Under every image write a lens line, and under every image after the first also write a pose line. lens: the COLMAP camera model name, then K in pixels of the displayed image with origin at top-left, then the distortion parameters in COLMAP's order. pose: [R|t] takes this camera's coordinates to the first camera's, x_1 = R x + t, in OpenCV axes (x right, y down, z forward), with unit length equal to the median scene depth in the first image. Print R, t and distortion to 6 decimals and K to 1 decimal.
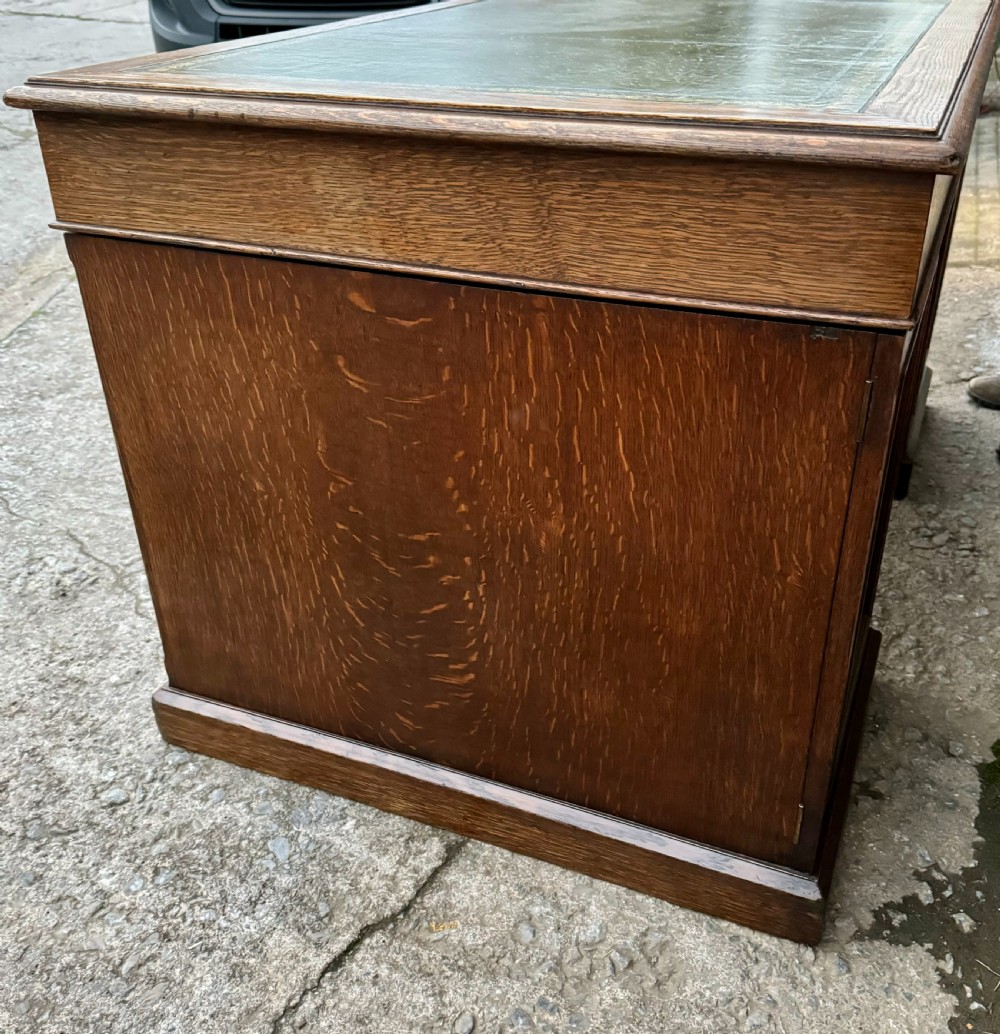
lens RADIAL K [[1074.9, 0, 522.3], [0, 1074.9, 495.4], [0, 0, 1]] dist [0.081304, -0.184708]
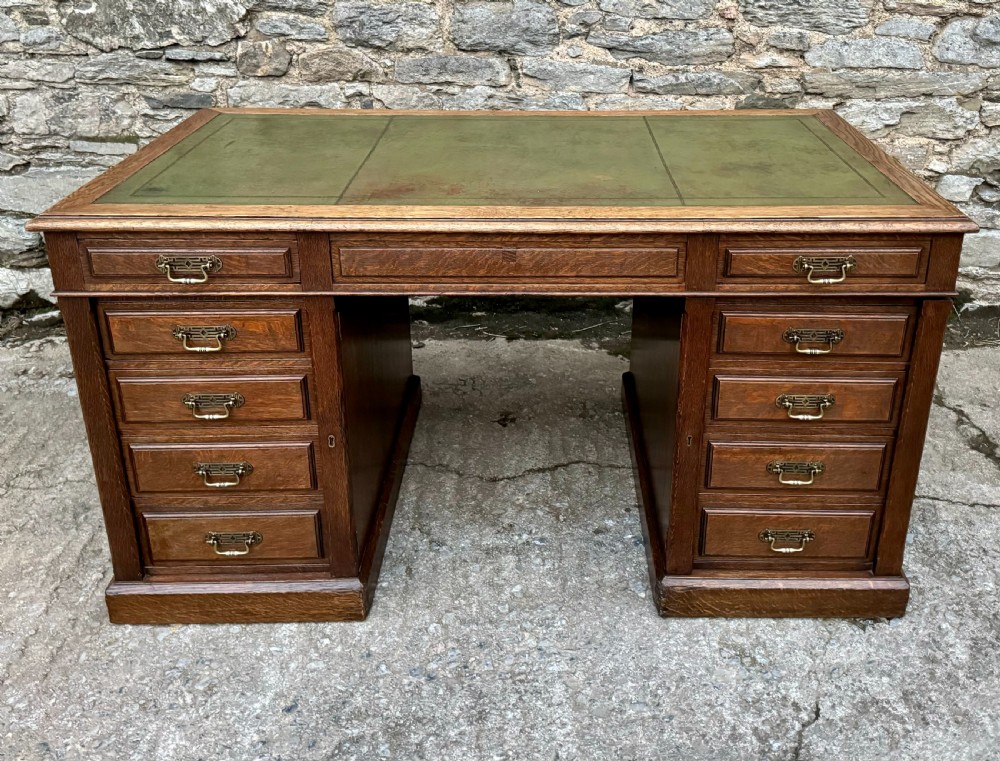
lens RADIAL K [[946.4, 0, 557.6], [0, 946.4, 269.3], [0, 0, 1]] dist [0.162129, -0.322326]
pose [[-0.393975, -0.340937, 0.853549, -1.333298], [0.435759, 0.748368, 0.500059, -1.198301], [-0.809258, 0.568952, -0.146272, 1.564832]]
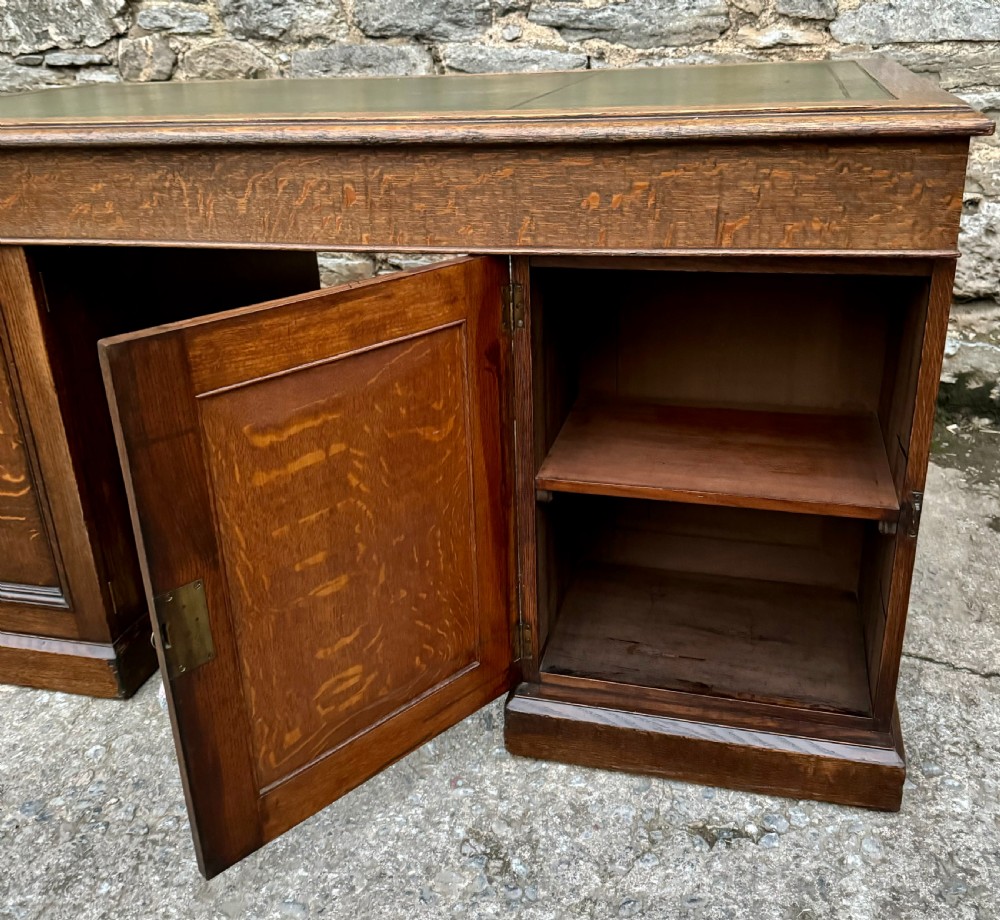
lens RADIAL K [[994.8, 0, 498.9], [0, 994.8, 415.3], [0, 0, 1]] dist [0.063289, -0.124958]
pose [[-0.152326, -0.356440, 0.921817, -1.125230], [0.512312, 0.769134, 0.382059, -0.576596], [-0.845182, 0.530456, 0.065449, 1.152397]]
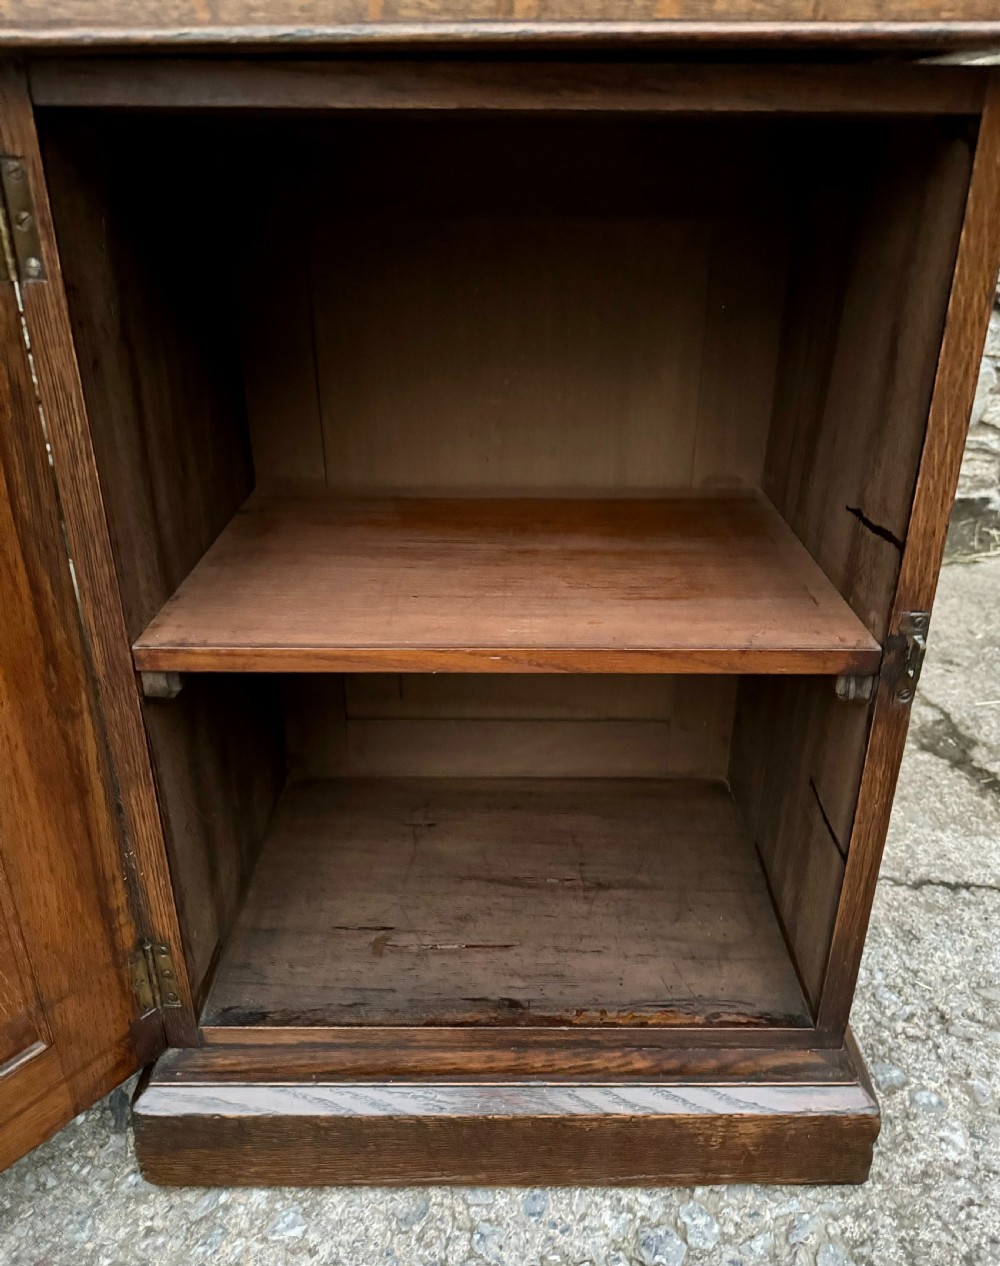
lens RADIAL K [[997.4, 0, 513.0], [0, 997.4, 617.3], [0, 0, 1]] dist [-0.010215, -0.008001]
pose [[-0.396819, -0.376076, 0.837318, -0.668970], [0.448441, 0.716507, 0.534339, -0.298320], [-0.800897, 0.587523, -0.115675, 1.126381]]
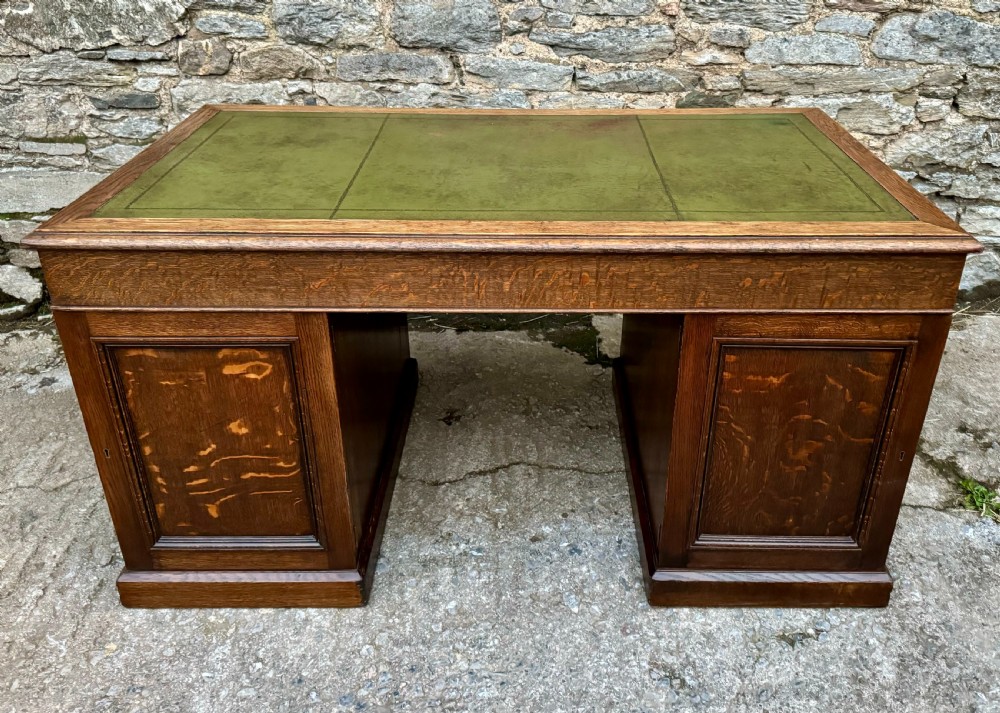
lens RADIAL K [[829.8, 0, 534.7], [0, 829.8, 298.6], [0, 0, 1]] dist [0.109710, -0.197969]
pose [[-0.403449, -0.414527, 0.815718, -1.112886], [0.435075, 0.697356, 0.569565, -1.131062], [-0.804946, 0.584689, -0.100998, 1.413446]]
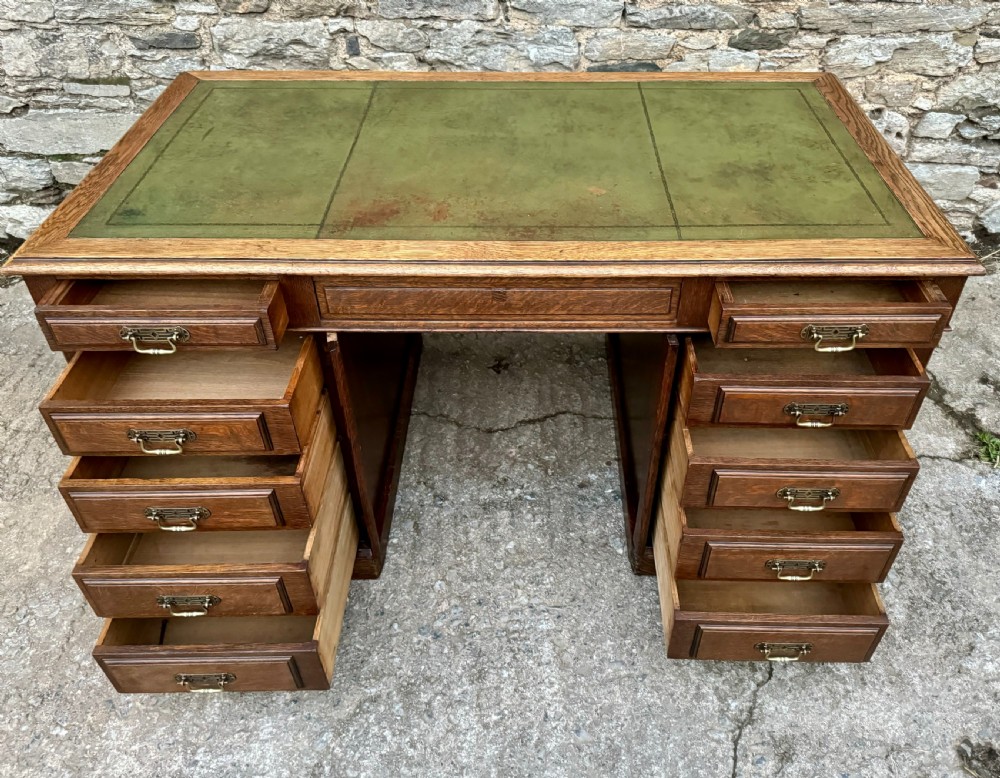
lens RADIAL K [[796.8, 0, 538.5], [0, 796.8, 369.3], [0, 0, 1]] dist [0.139503, -0.262926]
pose [[-0.387408, -0.590366, 0.708084, -1.018144], [0.439399, 0.556970, 0.704779, -1.270683], [-0.810459, 0.584168, 0.043632, 1.378543]]
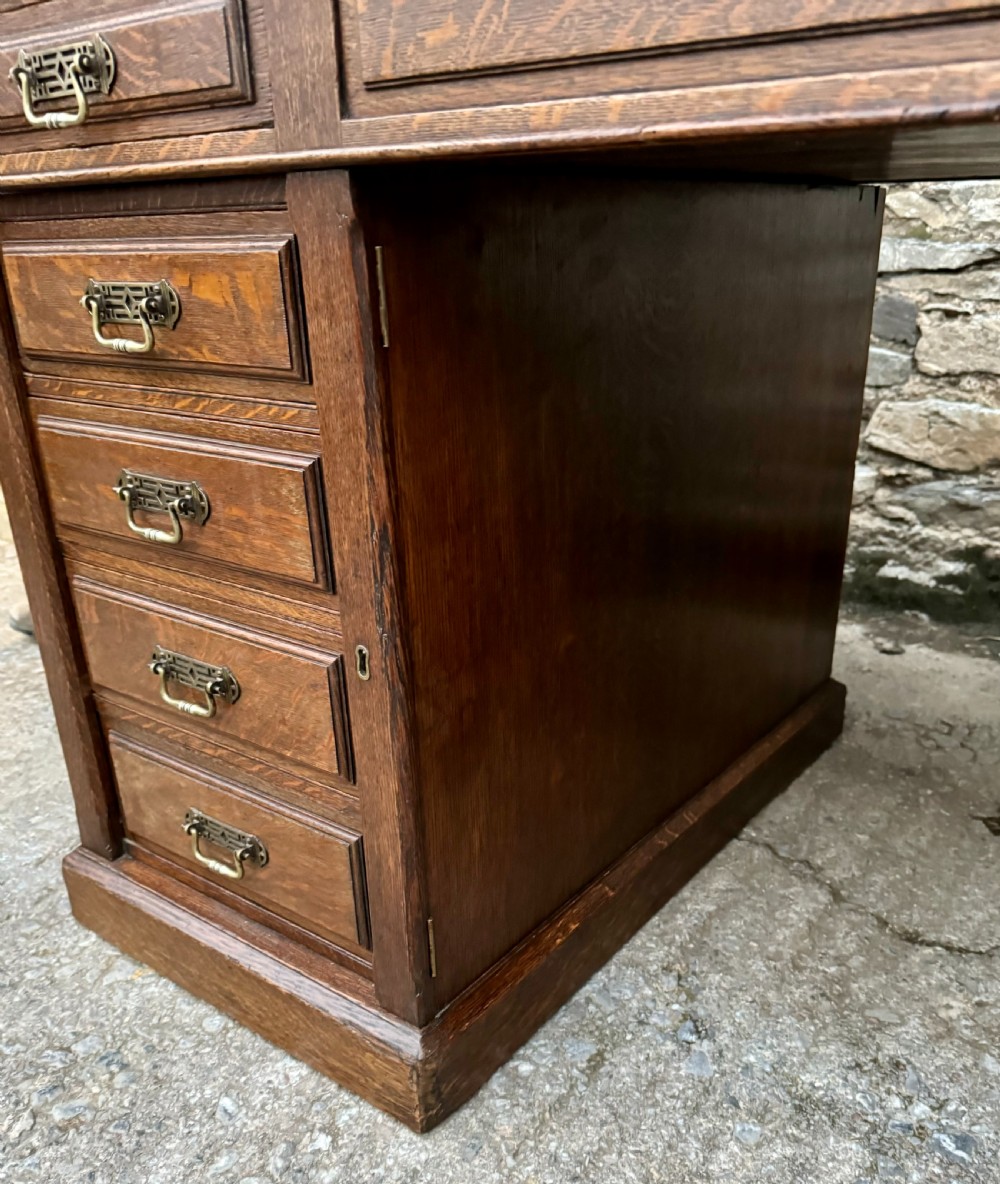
lens RADIAL K [[1025.1, 0, 524.4], [0, 1025.1, 711.1], [0, 0, 1]] dist [0.087200, -0.162210]
pose [[0.249175, -0.422979, 0.871206, -0.530229], [0.480932, 0.834863, 0.267782, -0.510721], [-0.840604, 0.352267, 0.411452, 1.477898]]
